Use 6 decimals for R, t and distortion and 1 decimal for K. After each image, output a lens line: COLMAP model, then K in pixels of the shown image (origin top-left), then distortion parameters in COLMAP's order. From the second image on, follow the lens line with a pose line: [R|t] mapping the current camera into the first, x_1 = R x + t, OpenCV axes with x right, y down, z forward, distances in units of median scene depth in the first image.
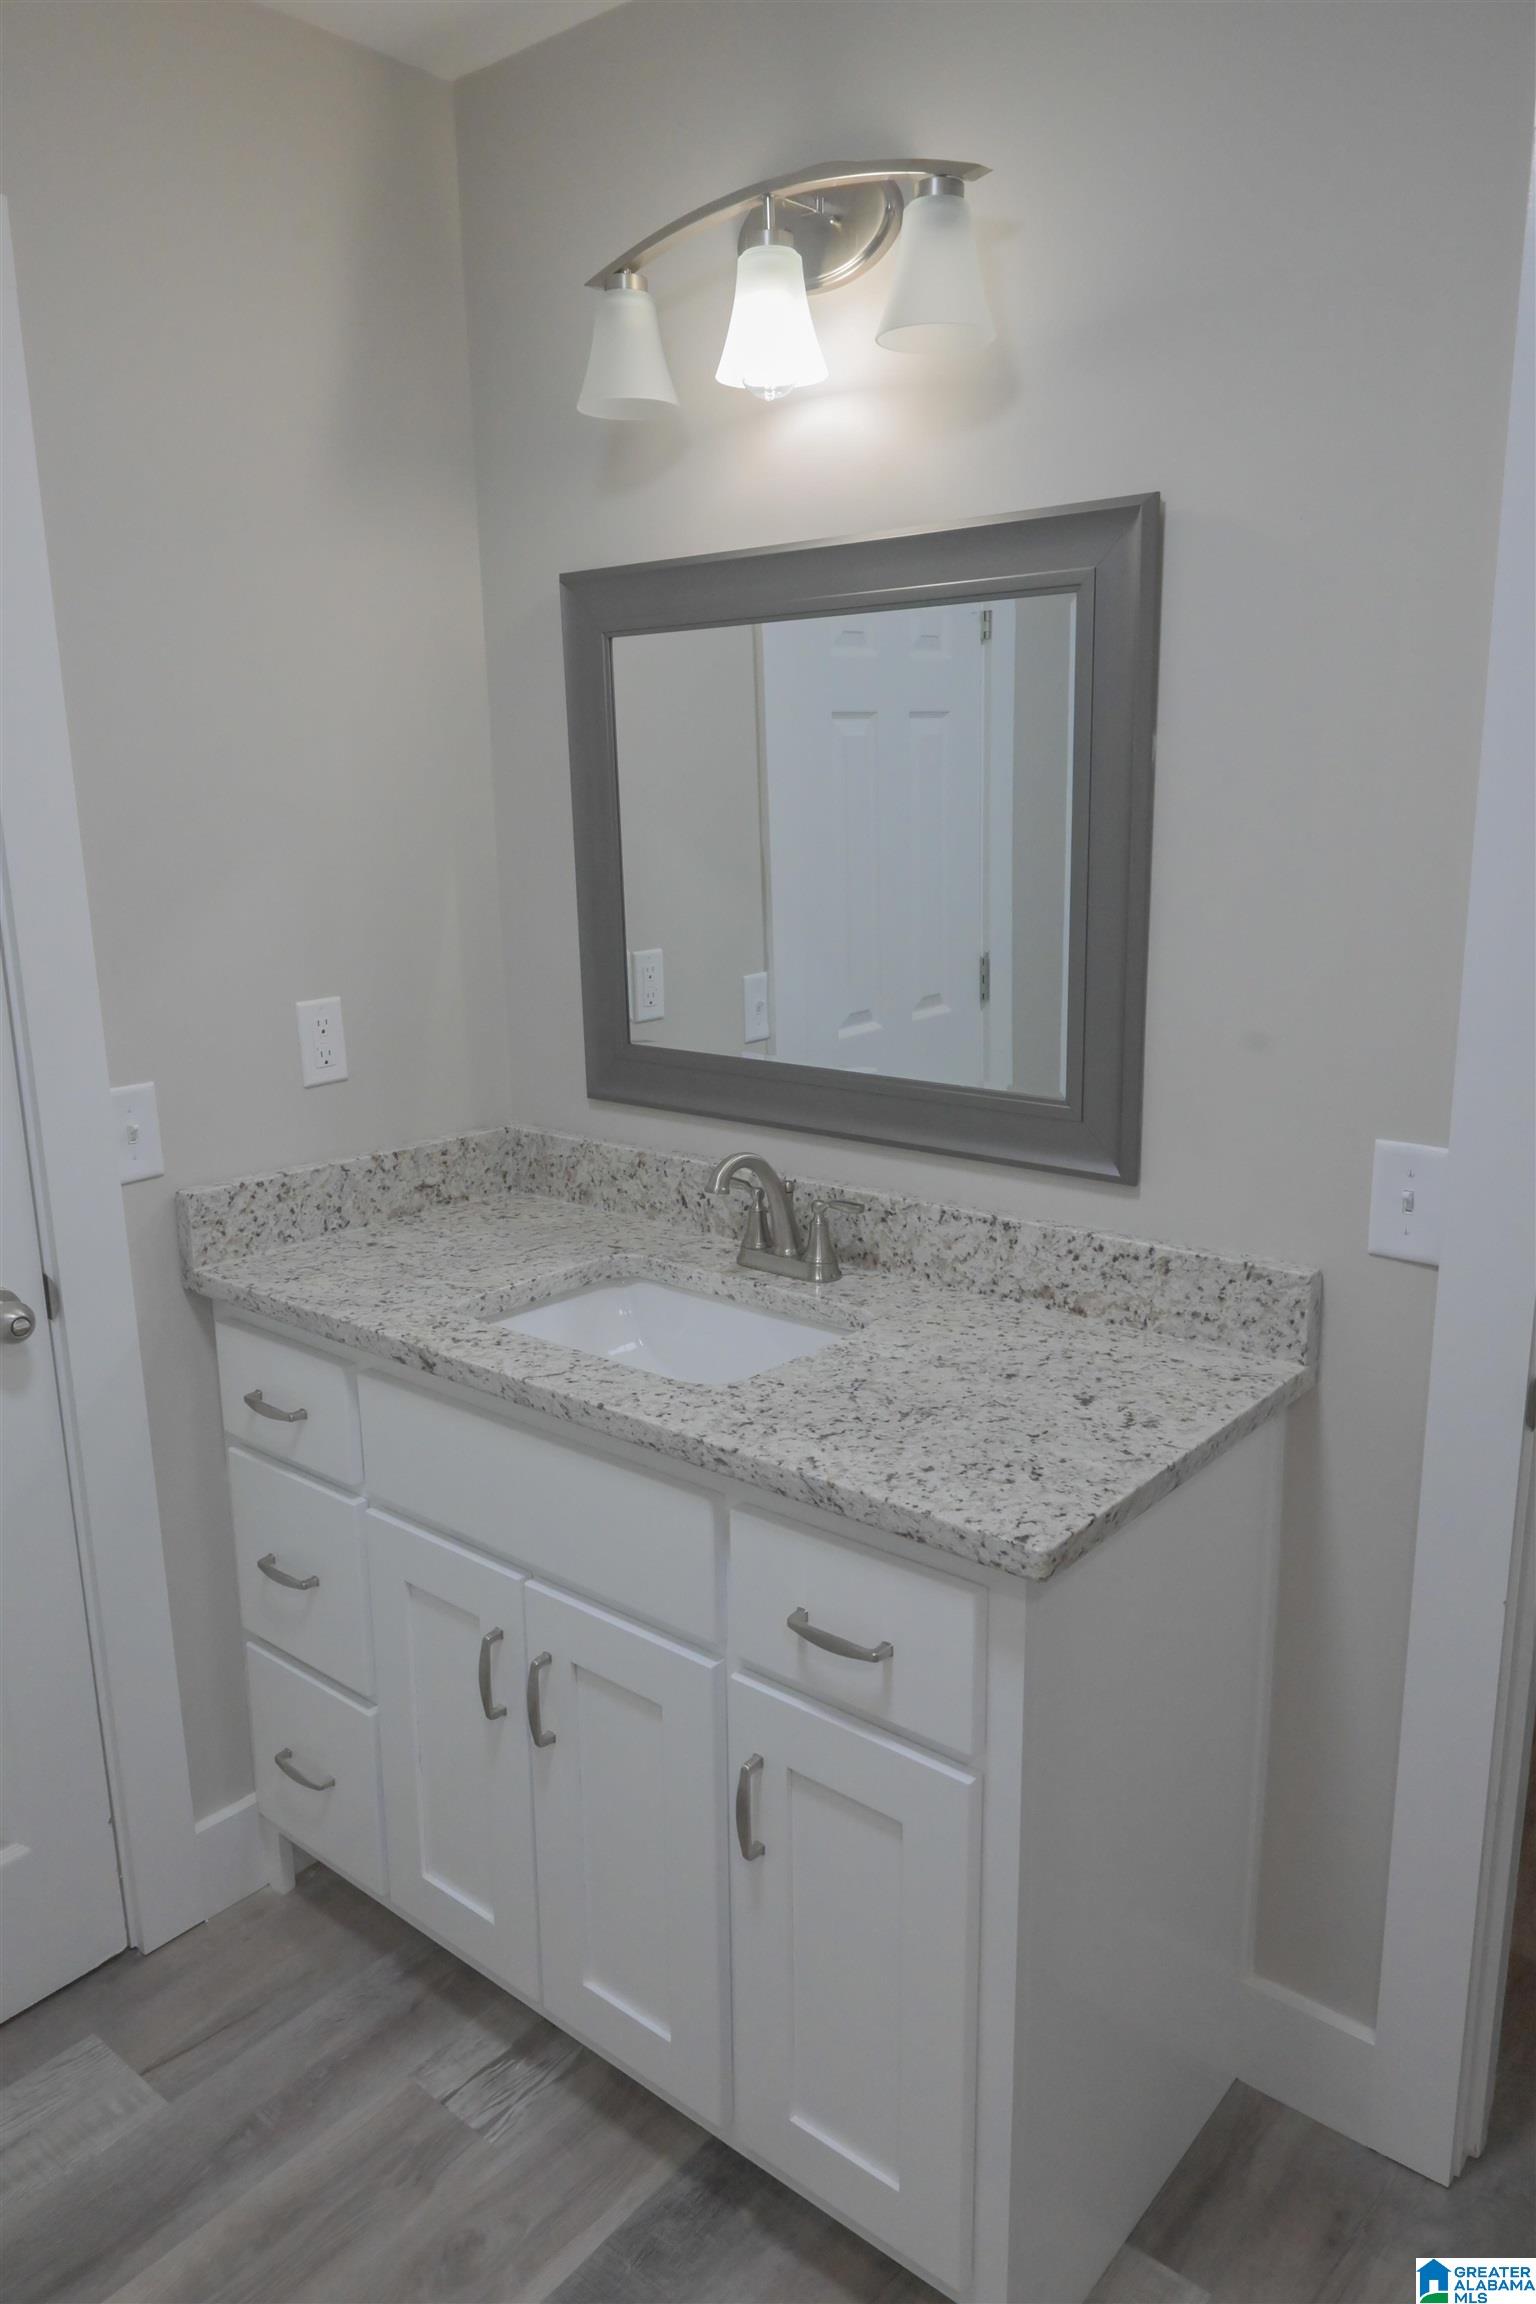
lens RADIAL K [[1586.5, 0, 767.7], [0, 1586.5, 1154.3], [0, 0, 1]] dist [0.006406, -0.001418]
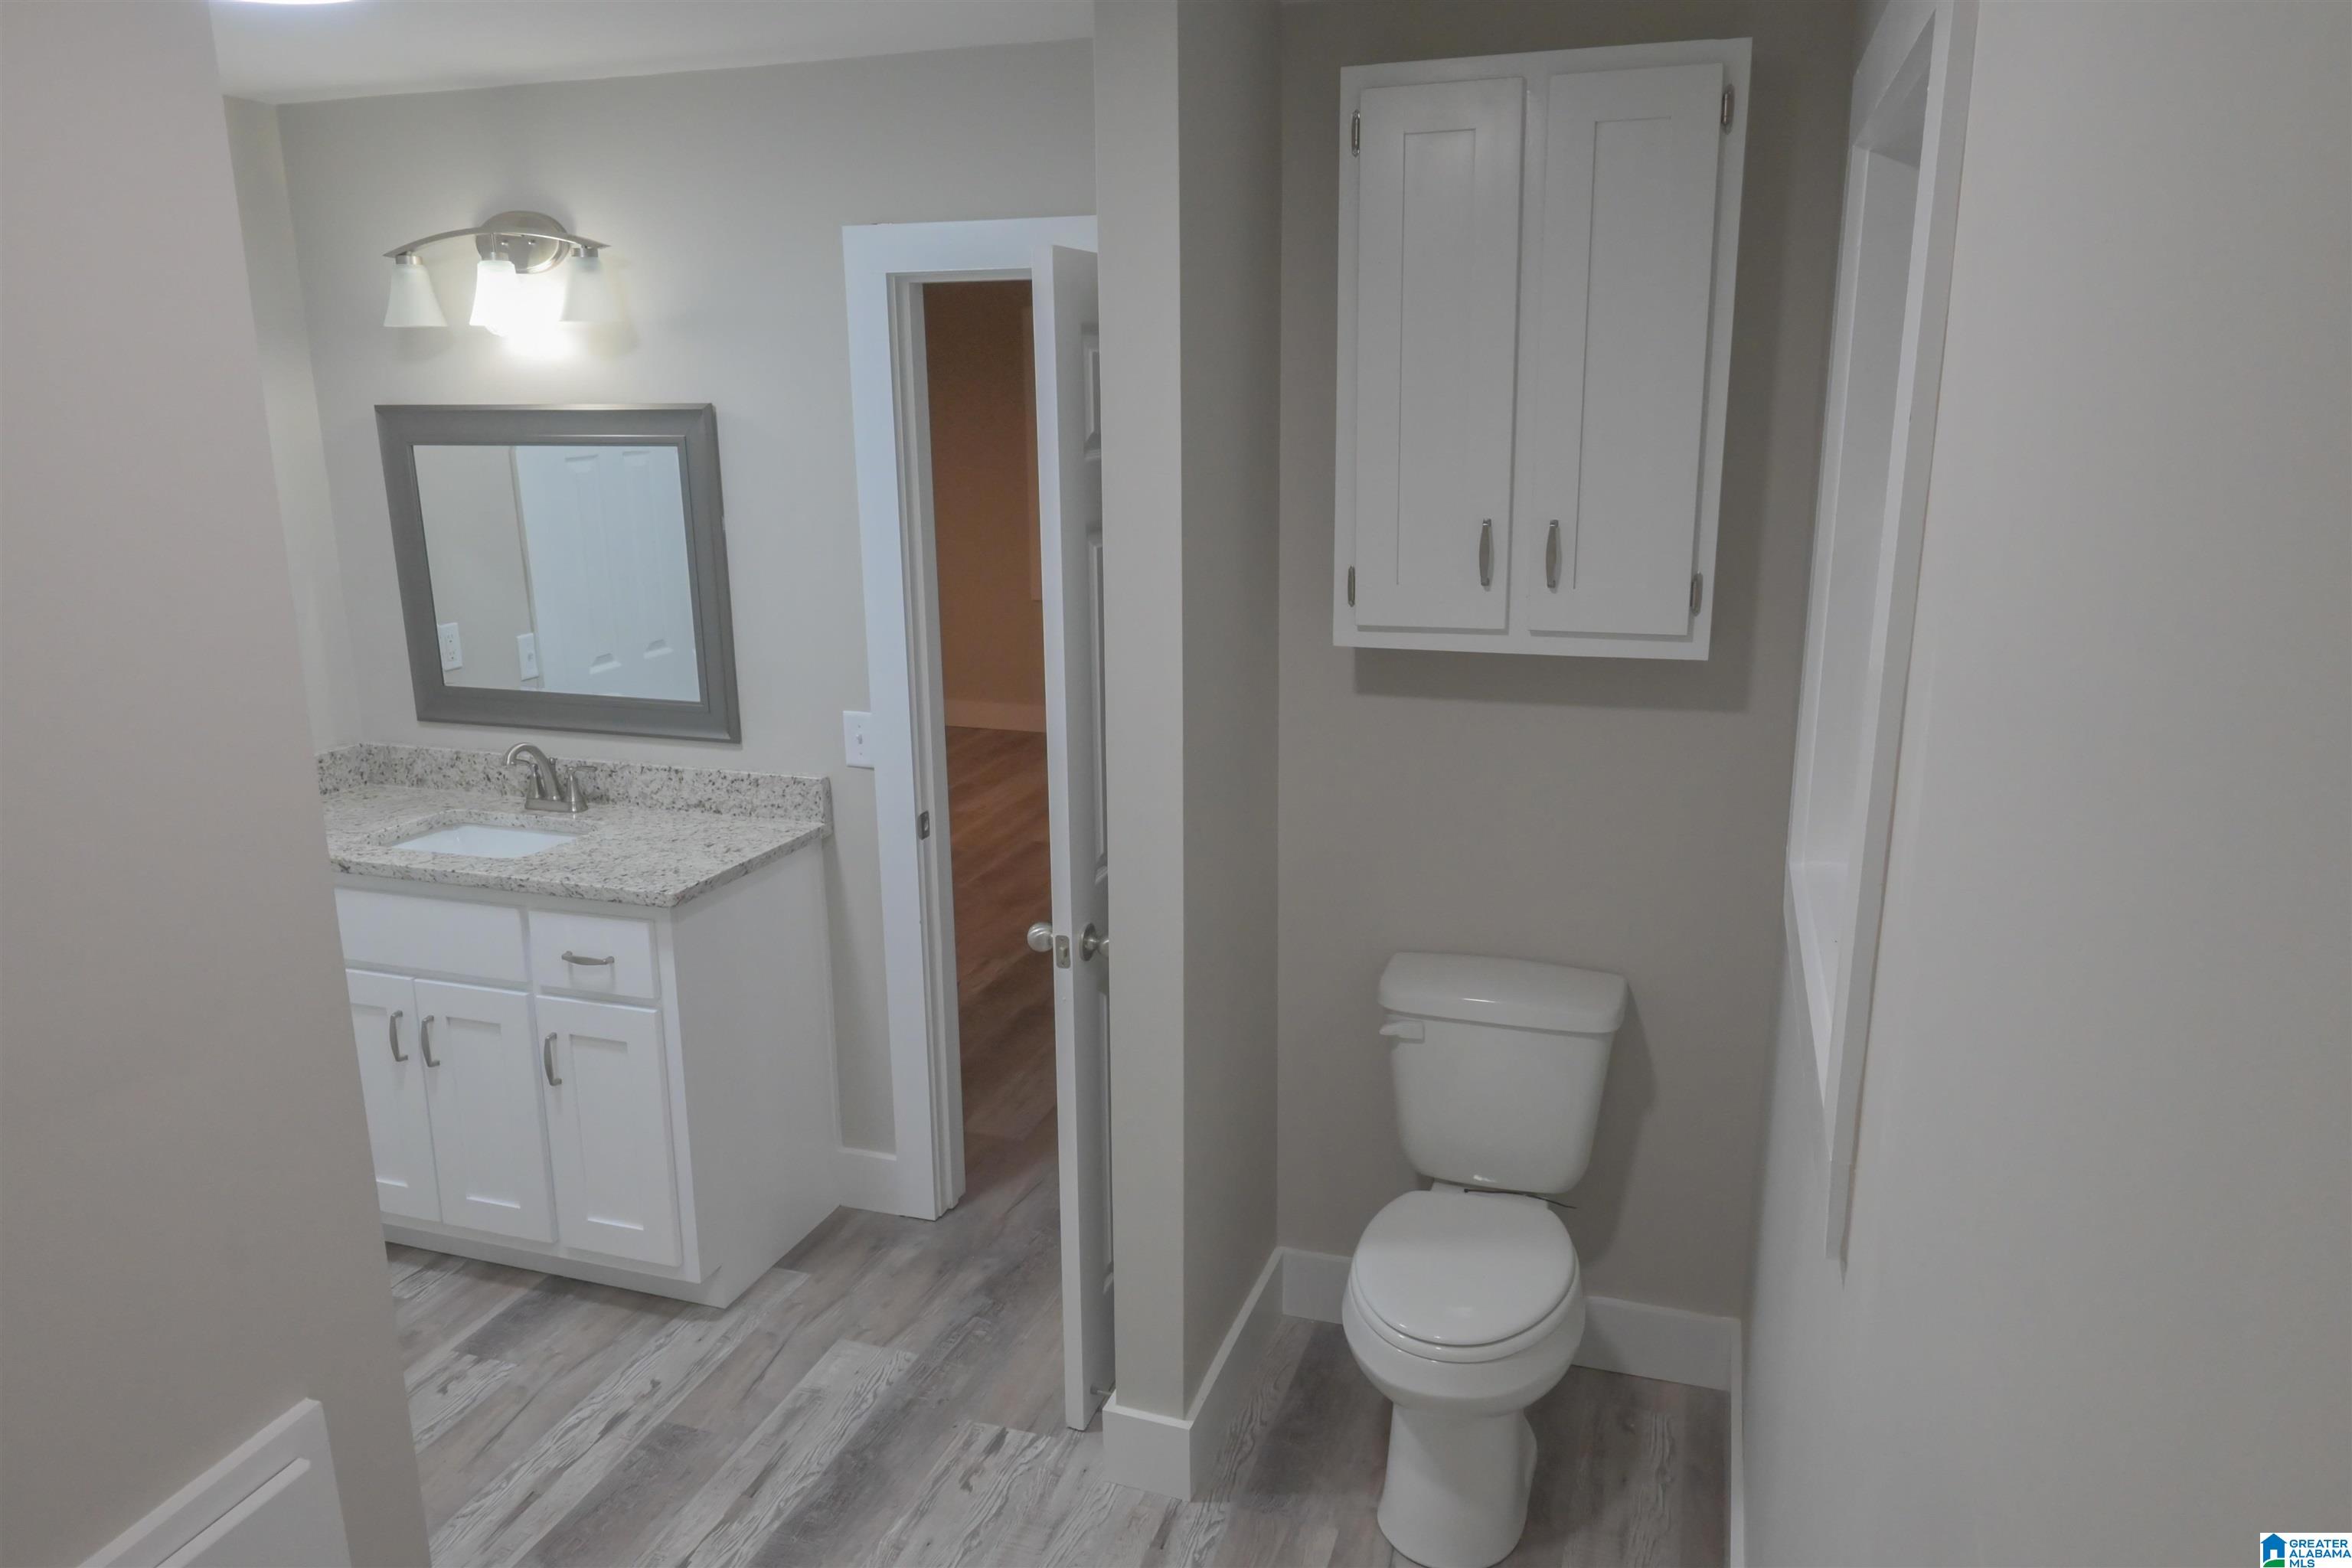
lens RADIAL K [[1619.5, 0, 1178.7], [0, 1619.5, 785.9], [0, 0, 1]] dist [0.006406, -0.001418]
pose [[0.933248, -0.079070, 0.350423, 0.033025], [0.076145, 0.996851, 0.022143, 0.068355], [-0.351070, 0.006018, 0.936330, -1.053236]]
